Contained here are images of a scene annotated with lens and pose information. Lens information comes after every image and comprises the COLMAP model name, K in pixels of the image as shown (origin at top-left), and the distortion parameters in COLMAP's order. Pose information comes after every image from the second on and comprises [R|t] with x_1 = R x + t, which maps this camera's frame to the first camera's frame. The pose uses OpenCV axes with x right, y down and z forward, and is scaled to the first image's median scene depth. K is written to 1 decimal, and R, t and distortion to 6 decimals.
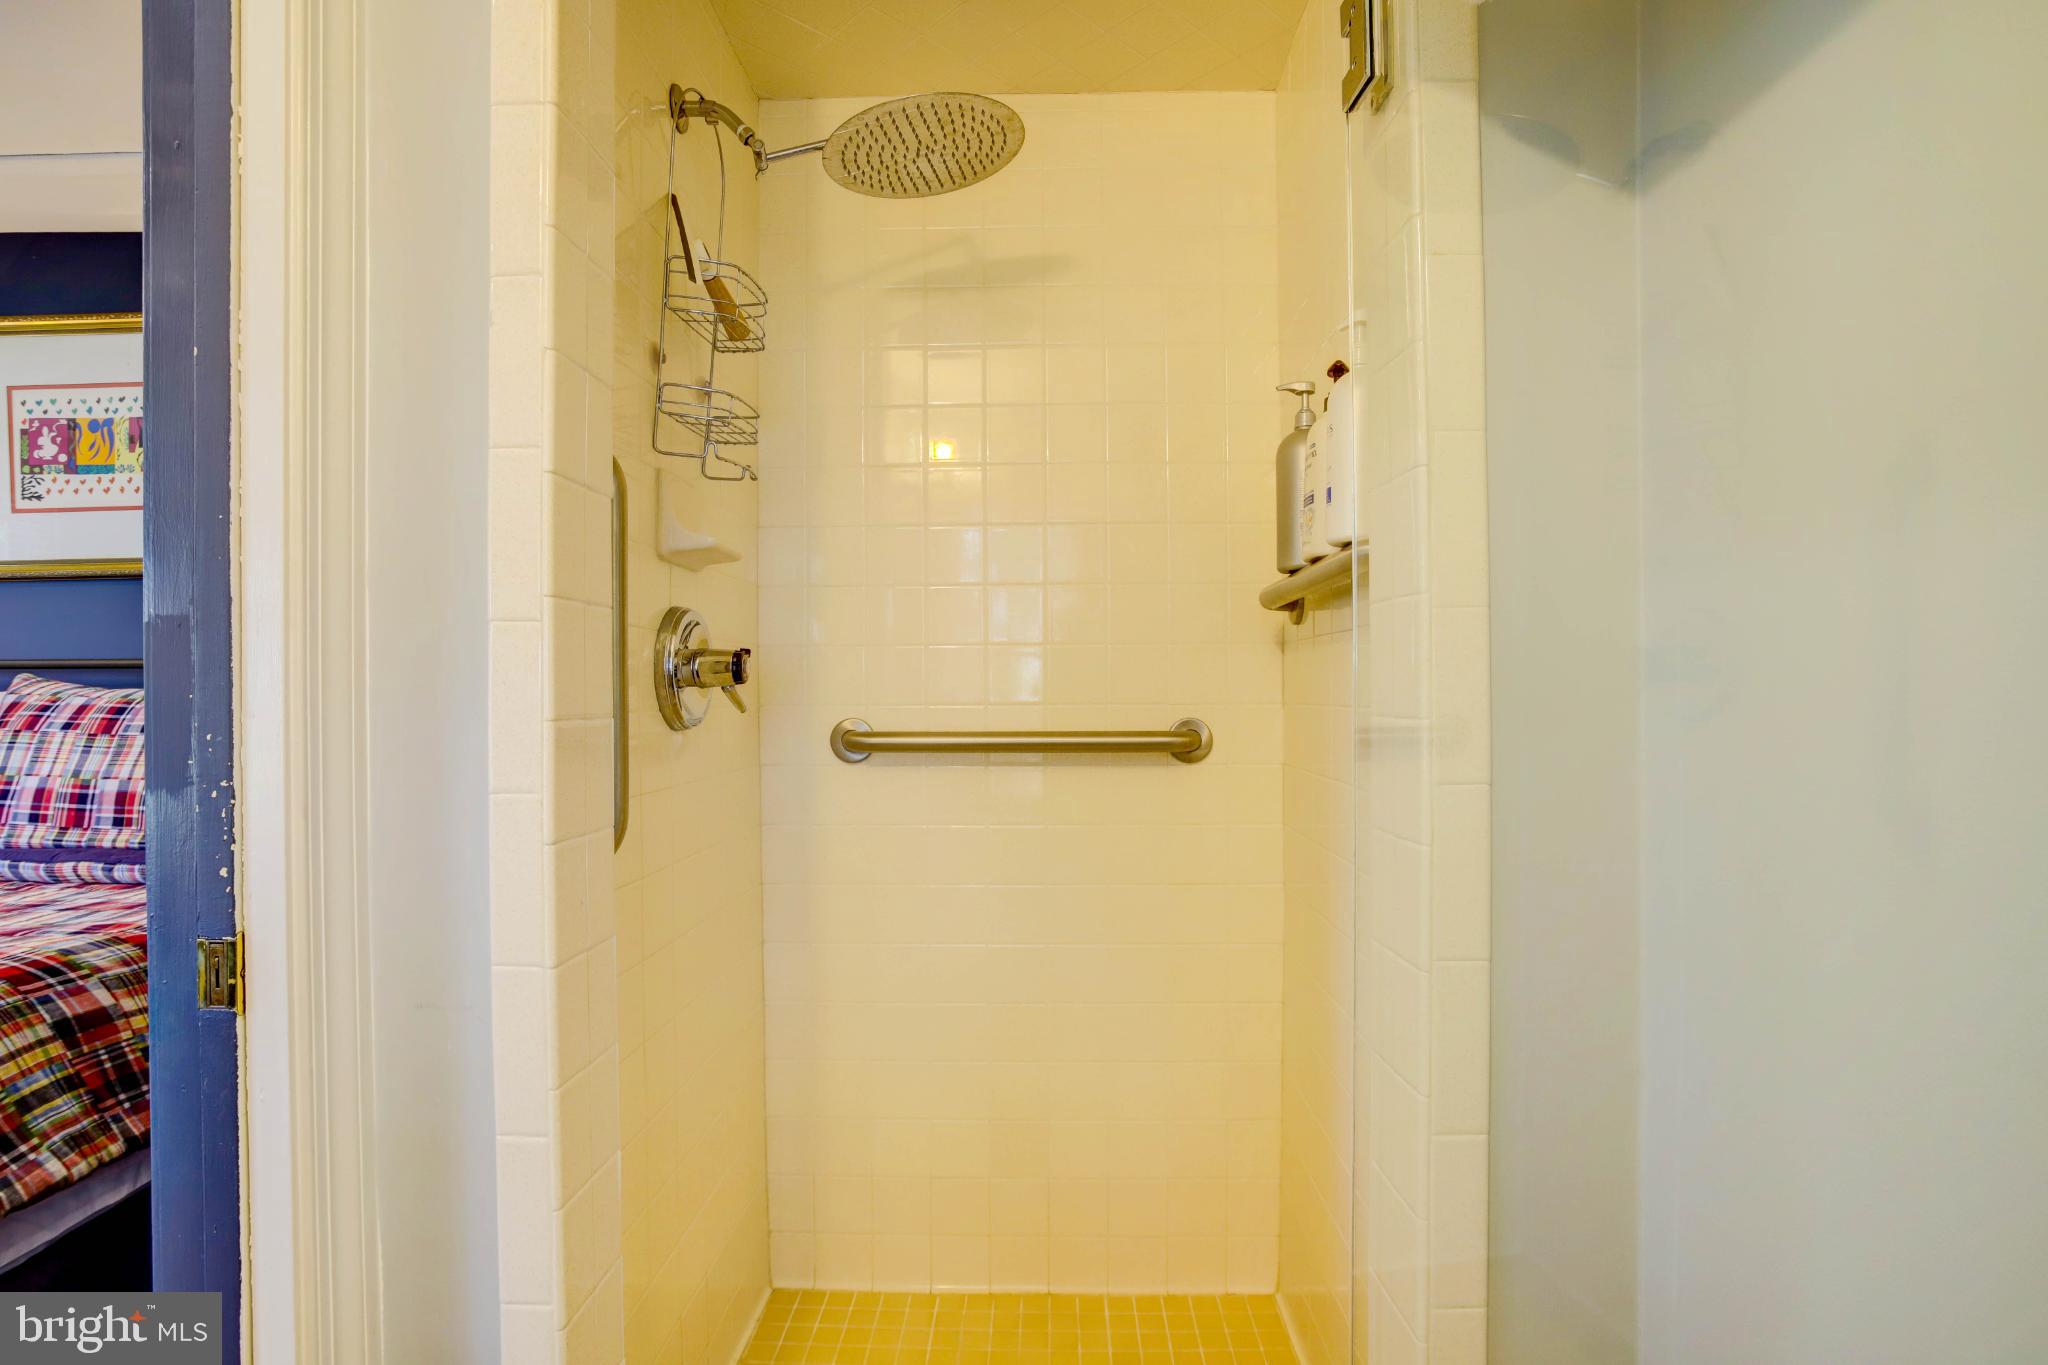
lens RADIAL K [[1017.4, 0, 1021.0], [0, 1017.4, 696.0], [0, 0, 1]] dist [-0.060956, 0.026580]
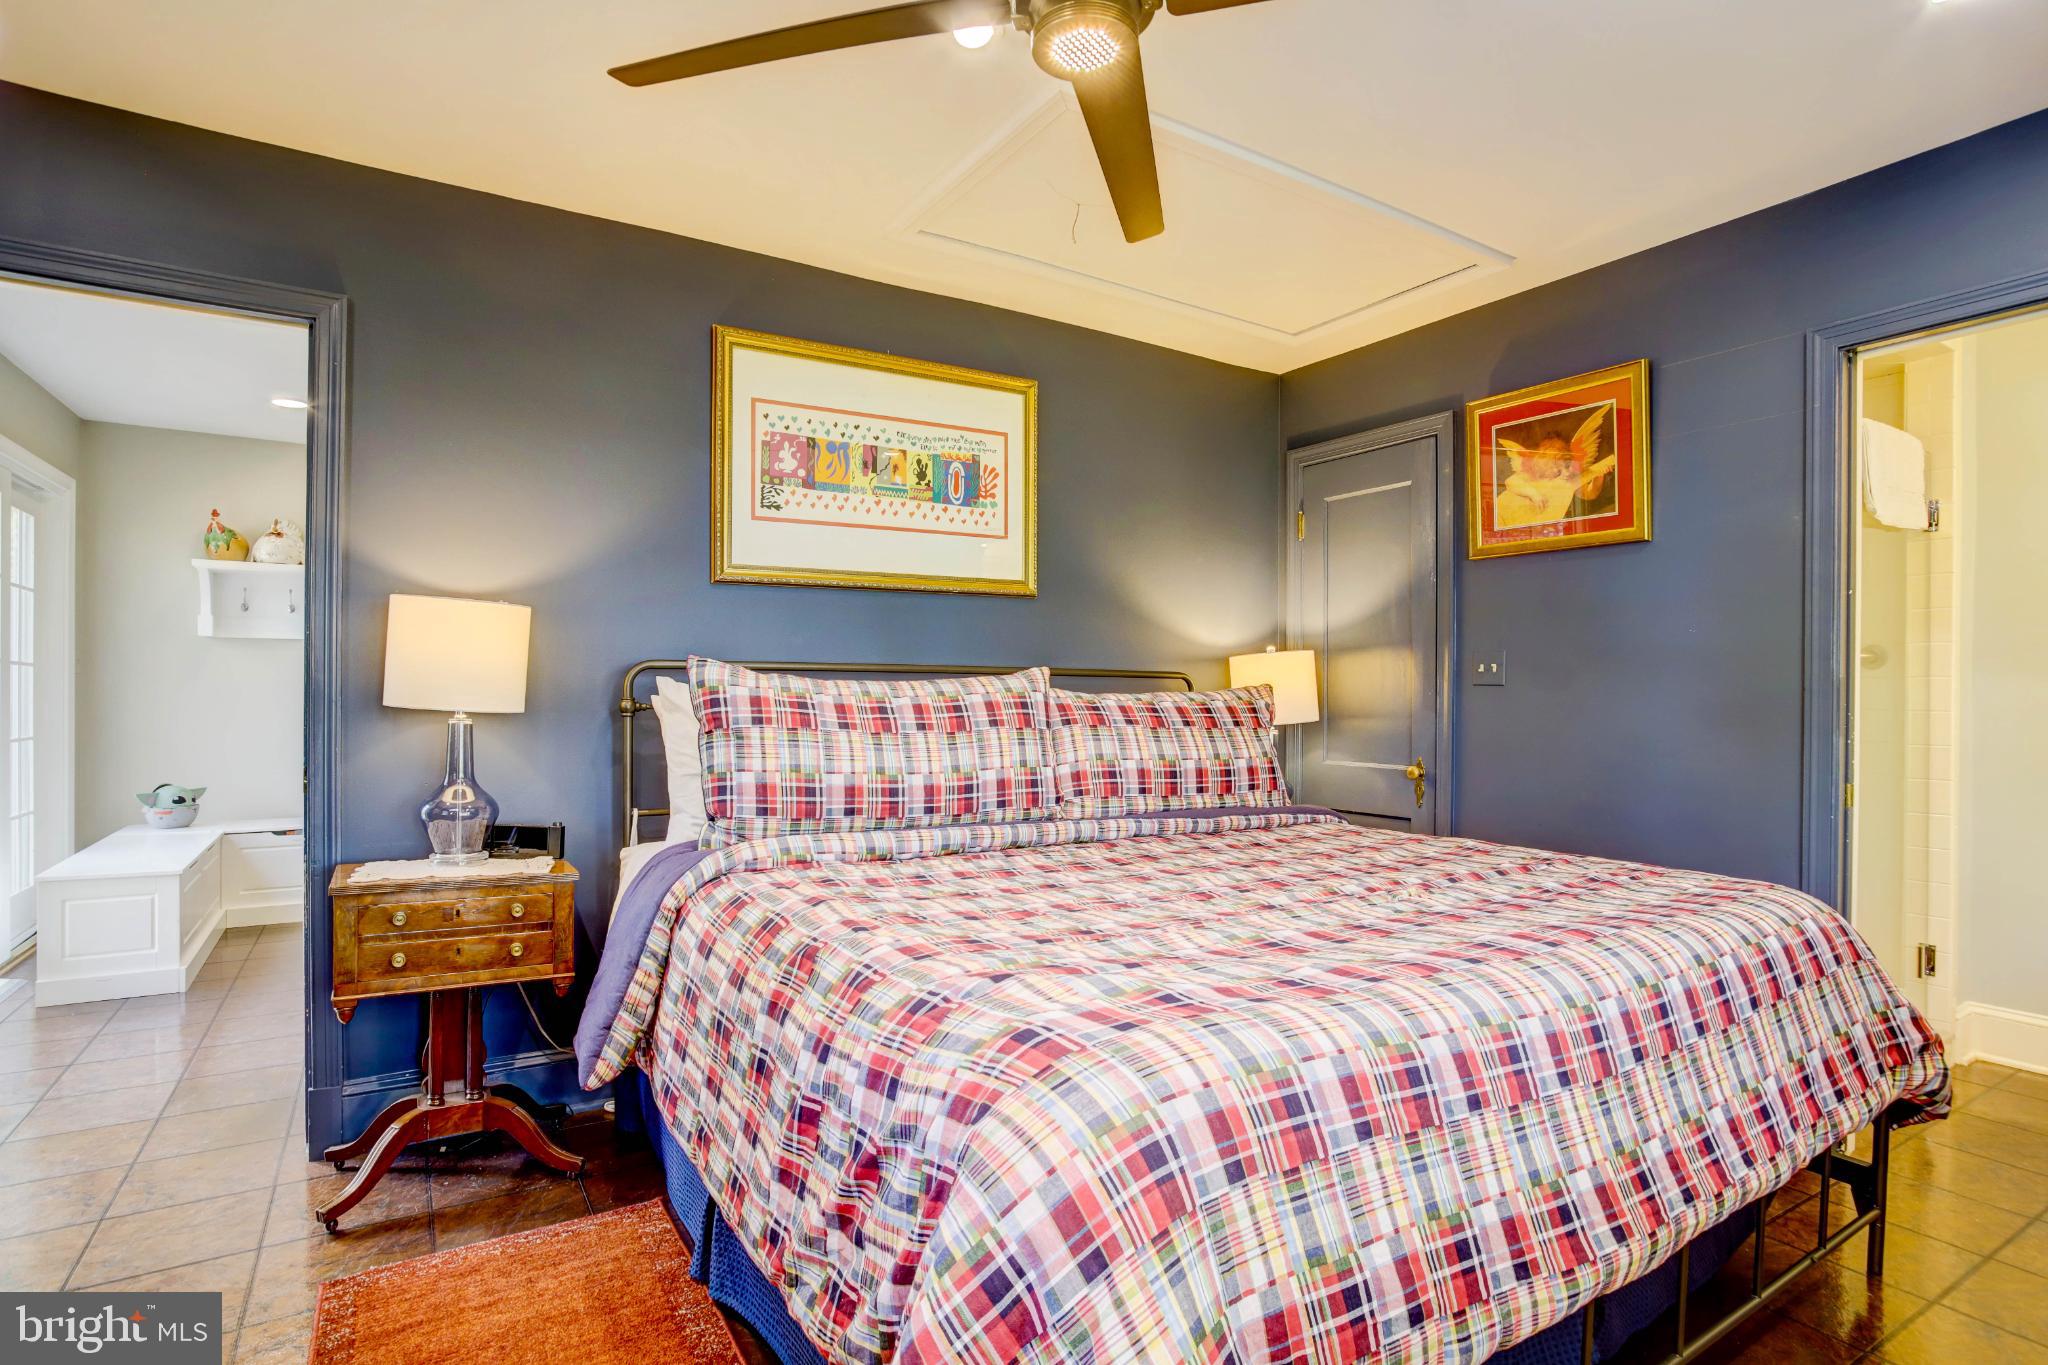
lens RADIAL K [[1017.4, 0, 1021.0], [0, 1017.4, 696.0], [0, 0, 1]] dist [-0.060956, 0.026580]
pose [[0.844530, 0.007789, 0.535452, -1.360806], [-0.008198, 0.999965, -0.001616, -0.000540], [-0.535446, -0.003025, 0.844564, -0.054875]]
